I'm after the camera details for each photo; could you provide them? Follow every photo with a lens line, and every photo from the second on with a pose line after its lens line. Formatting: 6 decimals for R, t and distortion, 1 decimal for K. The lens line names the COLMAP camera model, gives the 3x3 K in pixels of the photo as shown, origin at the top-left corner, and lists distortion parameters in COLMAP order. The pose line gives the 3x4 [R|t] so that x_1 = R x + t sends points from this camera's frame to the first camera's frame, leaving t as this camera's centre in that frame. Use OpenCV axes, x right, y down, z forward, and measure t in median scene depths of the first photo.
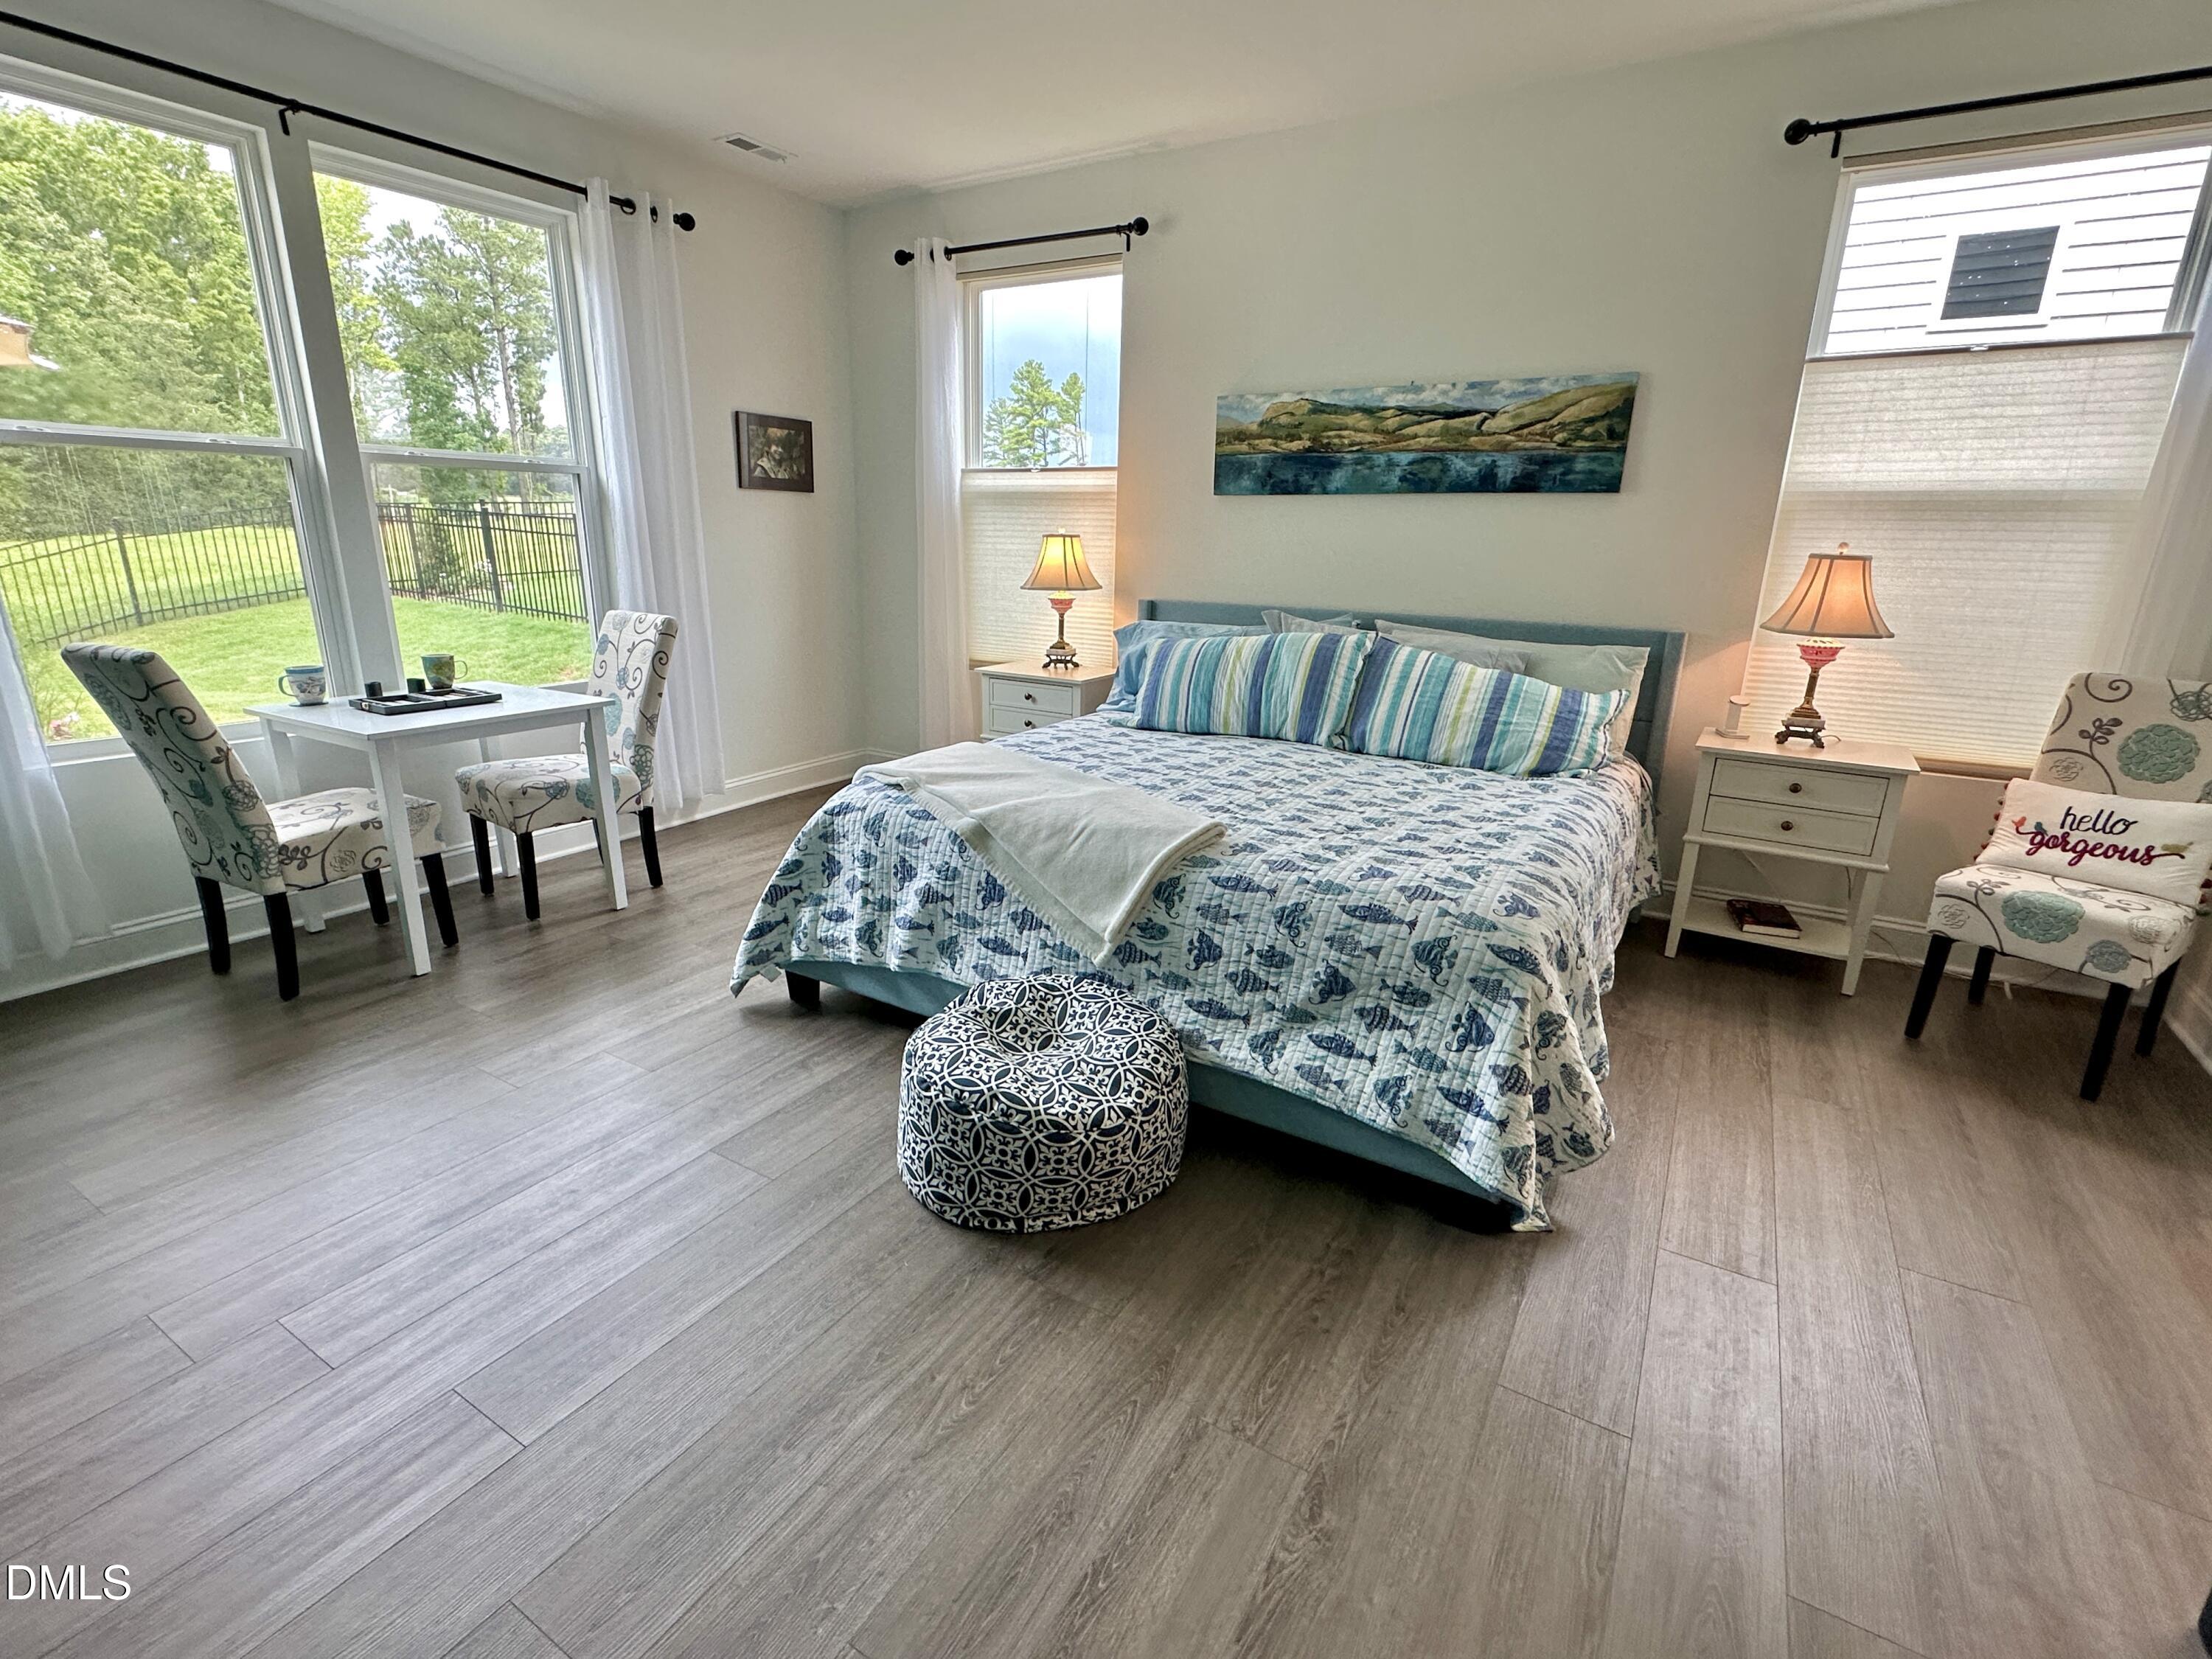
lens RADIAL K [[1048.4, 0, 1087.7], [0, 1048.4, 845.7], [0, 0, 1]] dist [-0.001525, 0.001462]
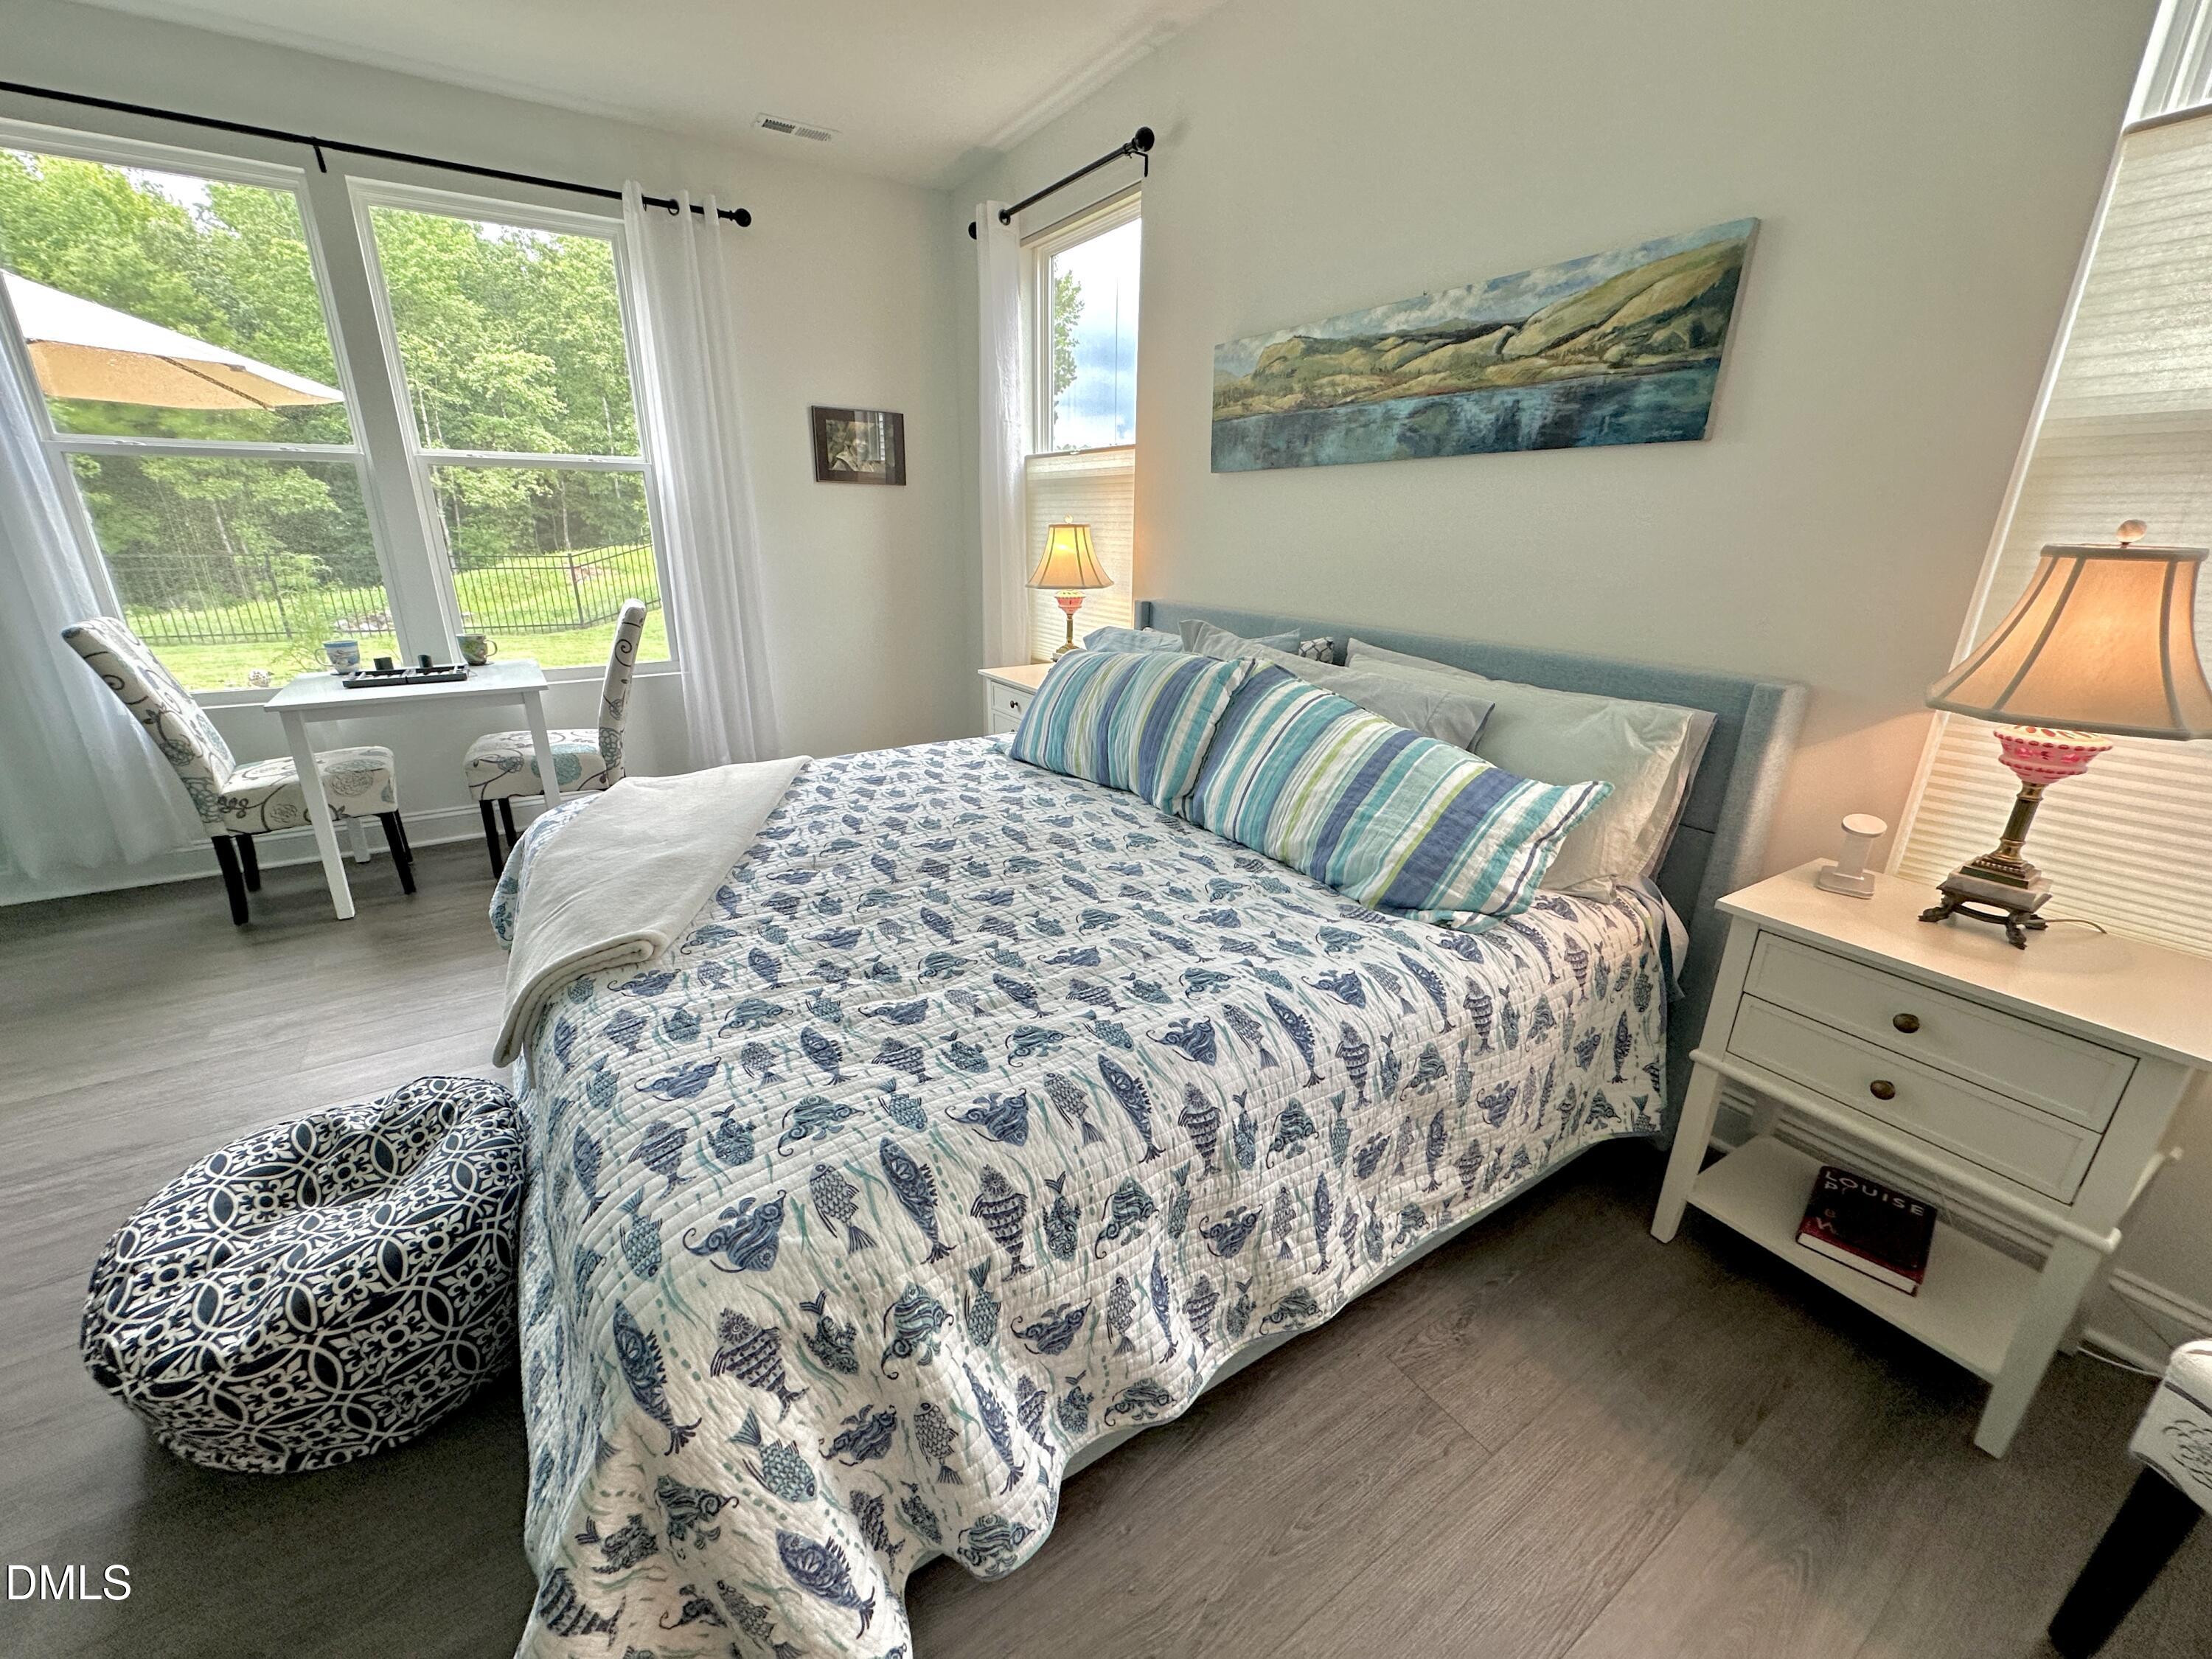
lens RADIAL K [[891.8, 0, 1096.9], [0, 891.8, 835.7], [0, 0, 1]] dist [-0.002088, 0.000966]
pose [[0.904224, 0.133123, -0.405781, 0.423370], [-0.116780, 0.991035, 0.064900, -0.109148], [0.410783, -0.011297, 0.911663, 0.397887]]
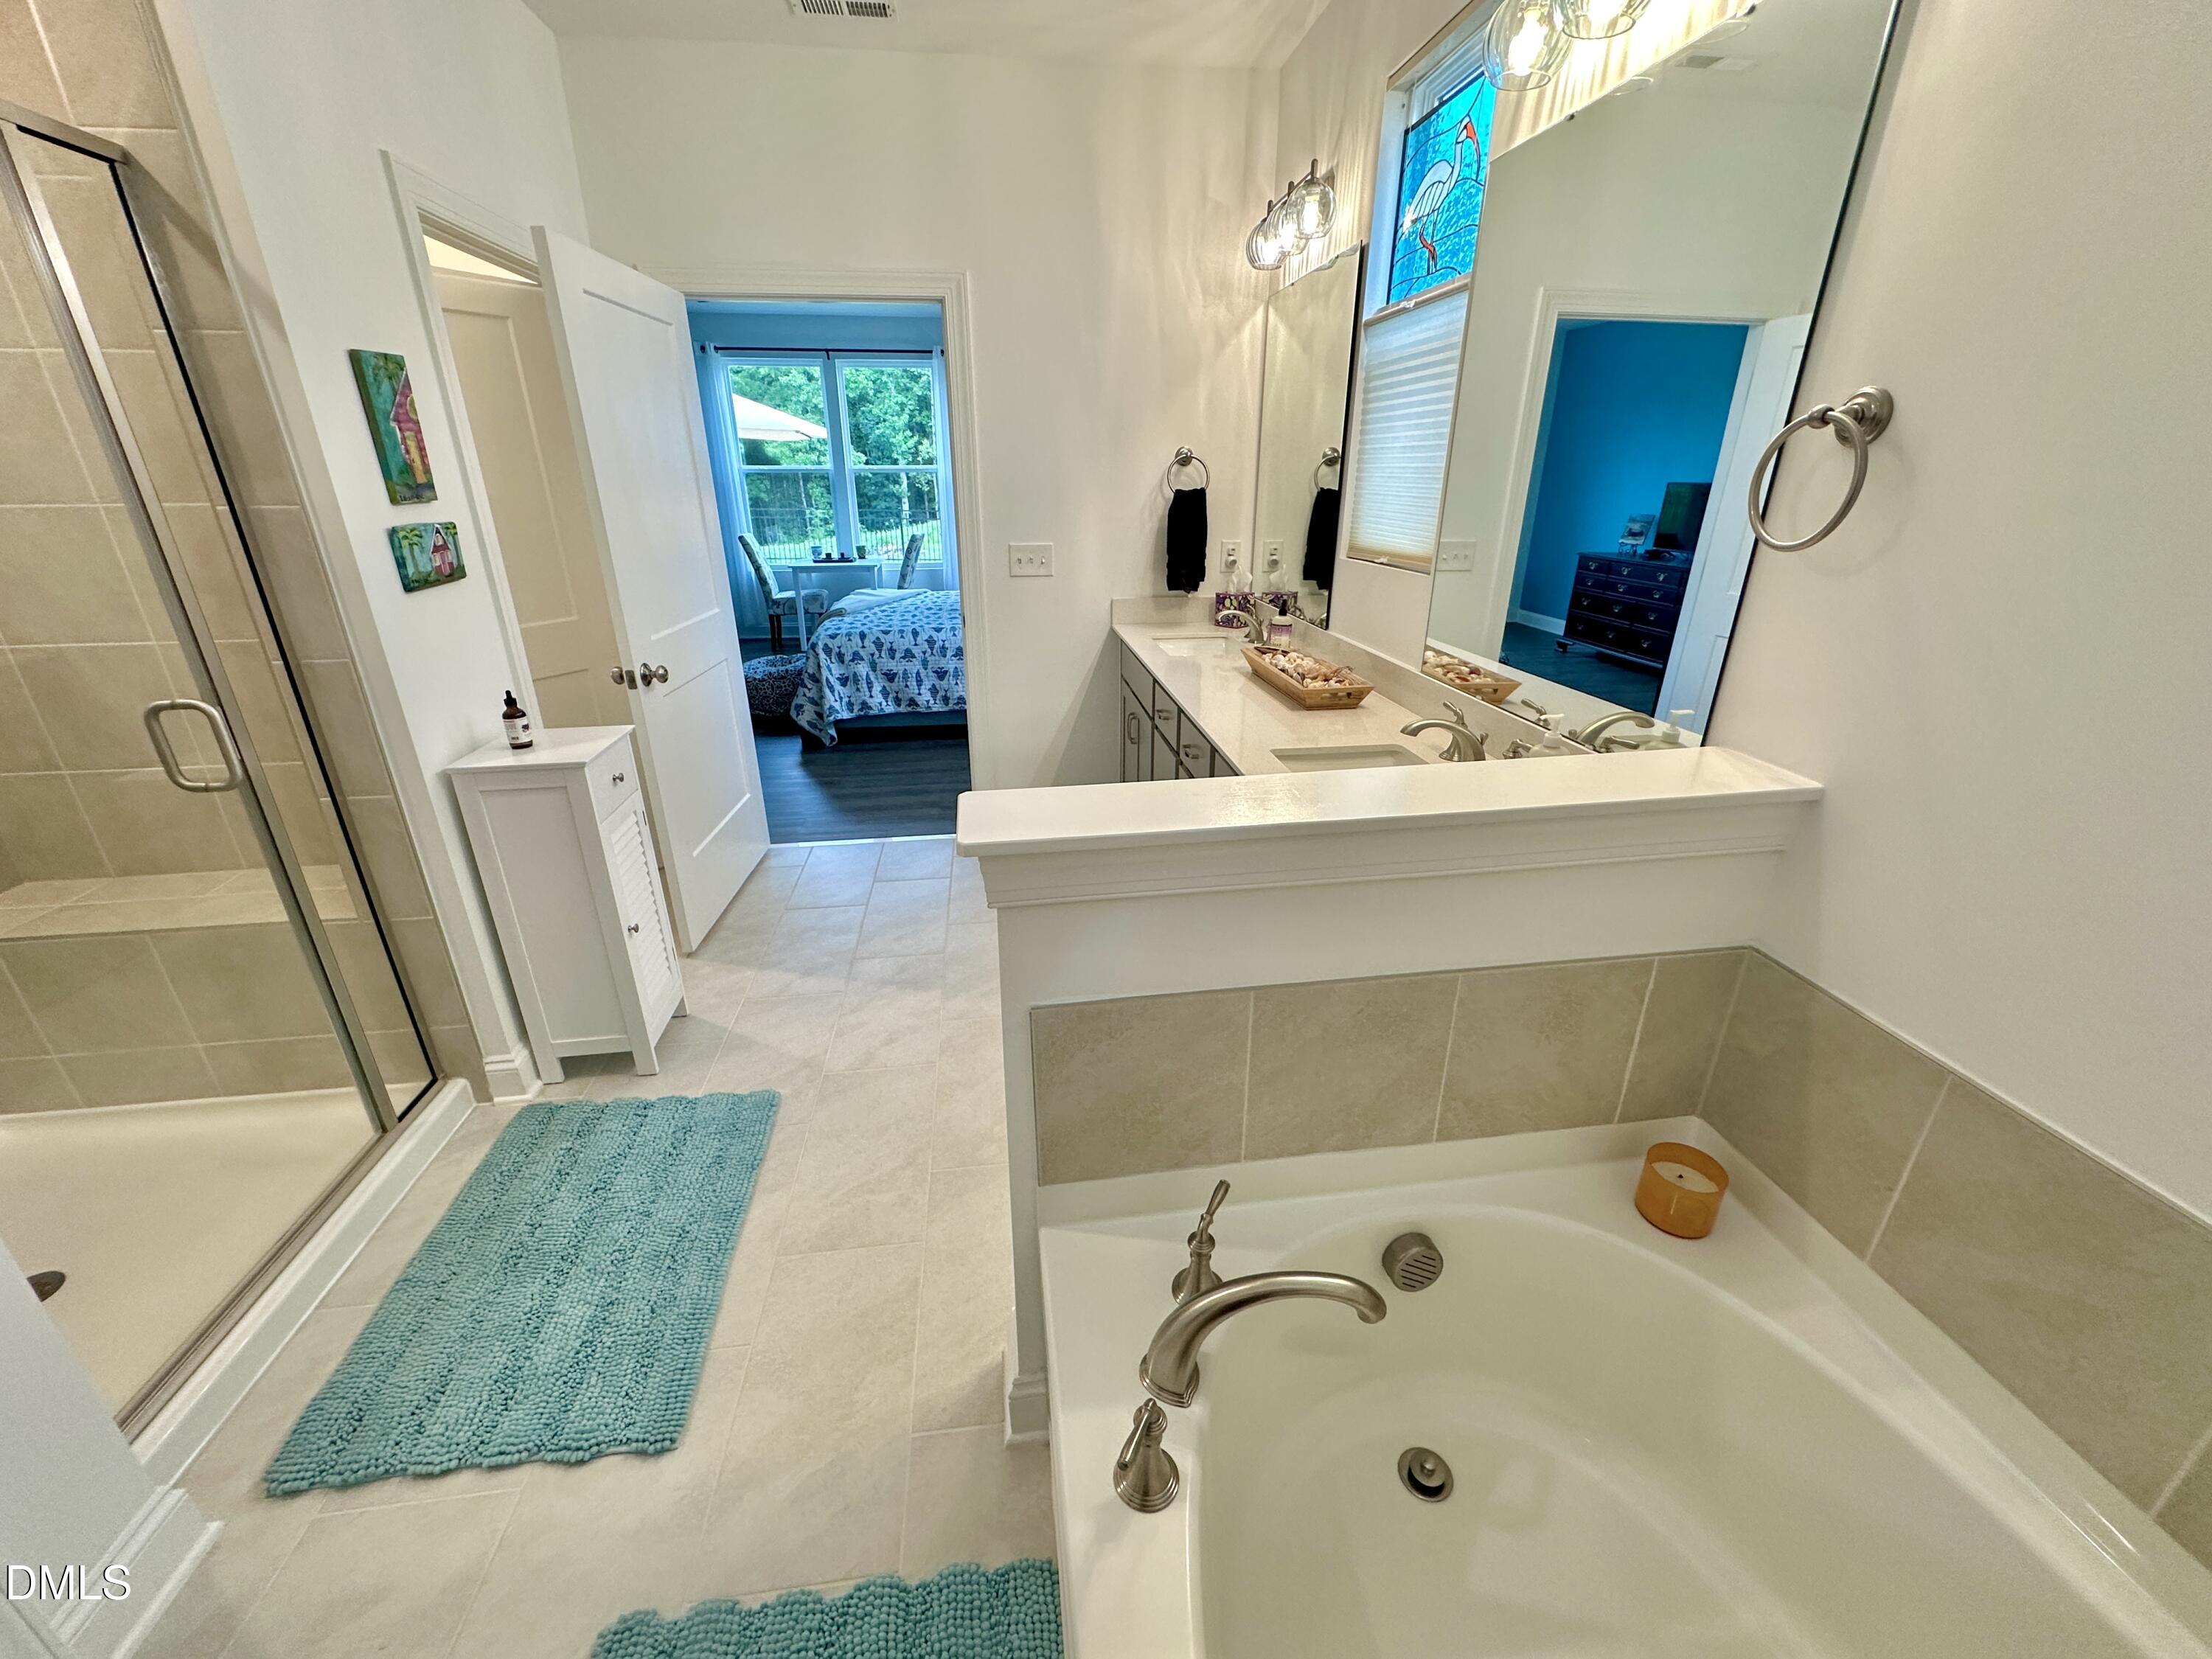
lens RADIAL K [[891.8, 0, 1121.9], [0, 891.8, 799.3], [0, 0, 1]] dist [-0.002088, 0.000966]
pose [[0.648046, 0.242179, -0.722071, 1.621958], [-0.204487, 0.968611, 0.141344, -0.009716], [0.733636, 0.056057, 0.677226, -0.015712]]
